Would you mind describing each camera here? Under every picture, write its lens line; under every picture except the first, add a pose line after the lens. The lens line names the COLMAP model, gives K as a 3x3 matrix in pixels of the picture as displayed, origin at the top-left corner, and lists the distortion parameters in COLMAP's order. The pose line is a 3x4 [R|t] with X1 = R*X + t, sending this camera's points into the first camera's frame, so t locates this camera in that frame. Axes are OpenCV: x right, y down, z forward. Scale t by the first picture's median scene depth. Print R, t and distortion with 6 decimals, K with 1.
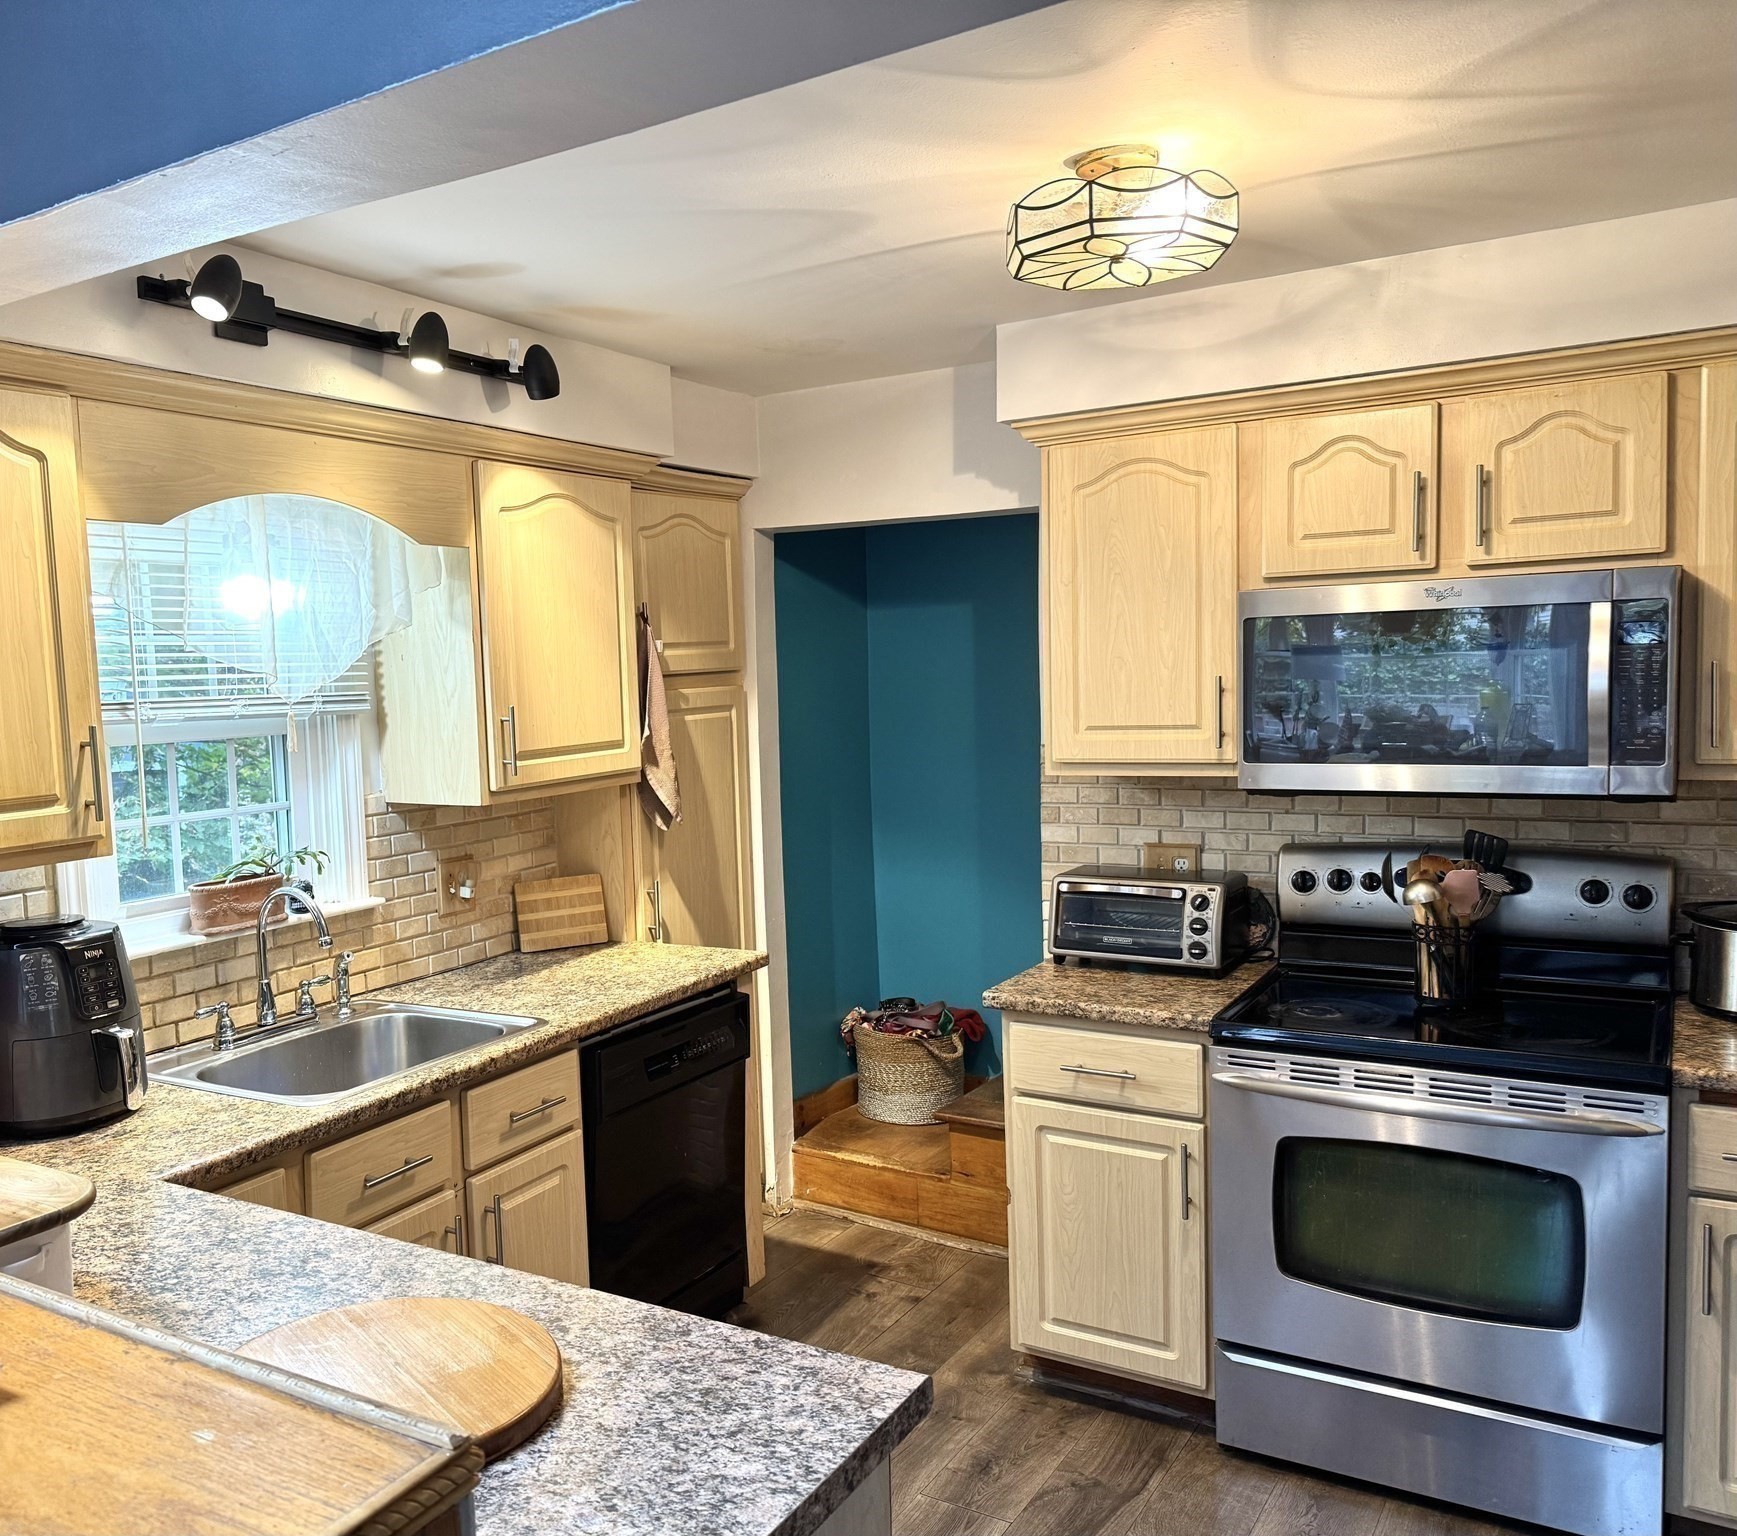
lens RADIAL K [[1386.2, 0, 858.2], [0, 1386.2, 765.3], [0, 0, 1]] dist [0.039435, -0.012627]
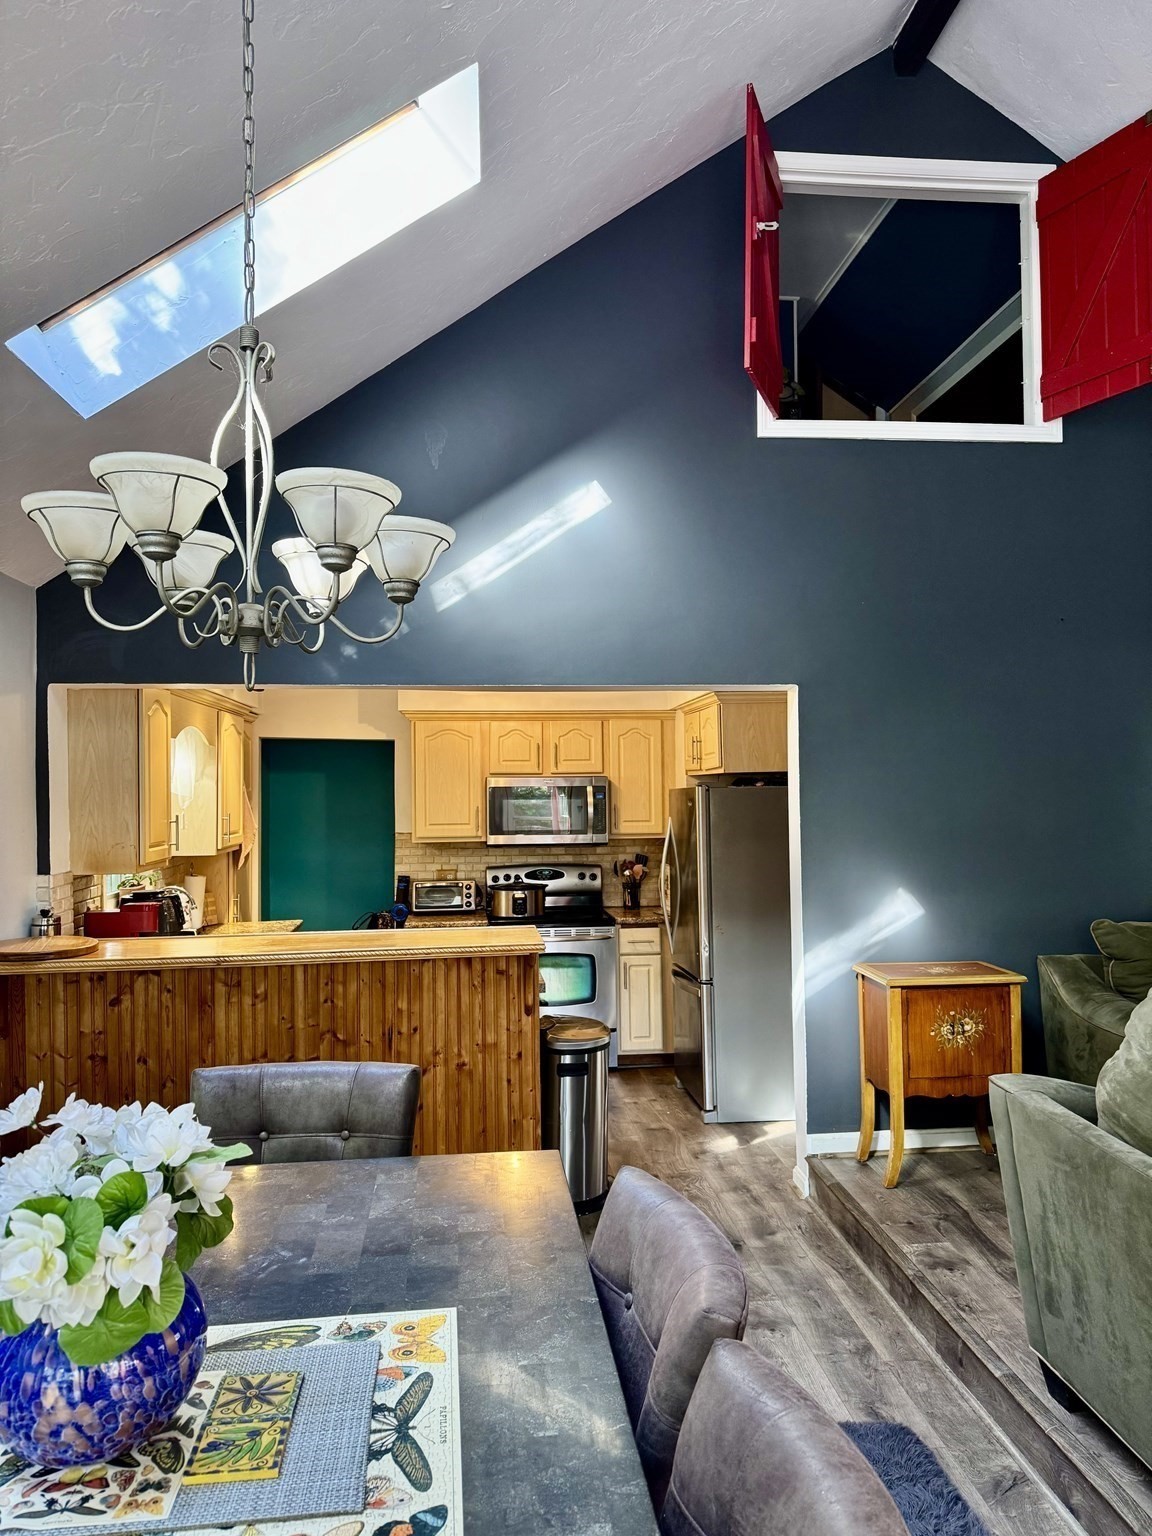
lens RADIAL K [[1083.5, 0, 573.1], [0, 1083.5, 771.9], [0, 0, 1]] dist [0.055046, -0.068654]
pose [[0.747759, 0.043914, 0.662517, -1.175993], [0.034558, 0.993884, -0.104883, 0.116728], [-0.663070, 0.101322, 0.741668, -0.874634]]
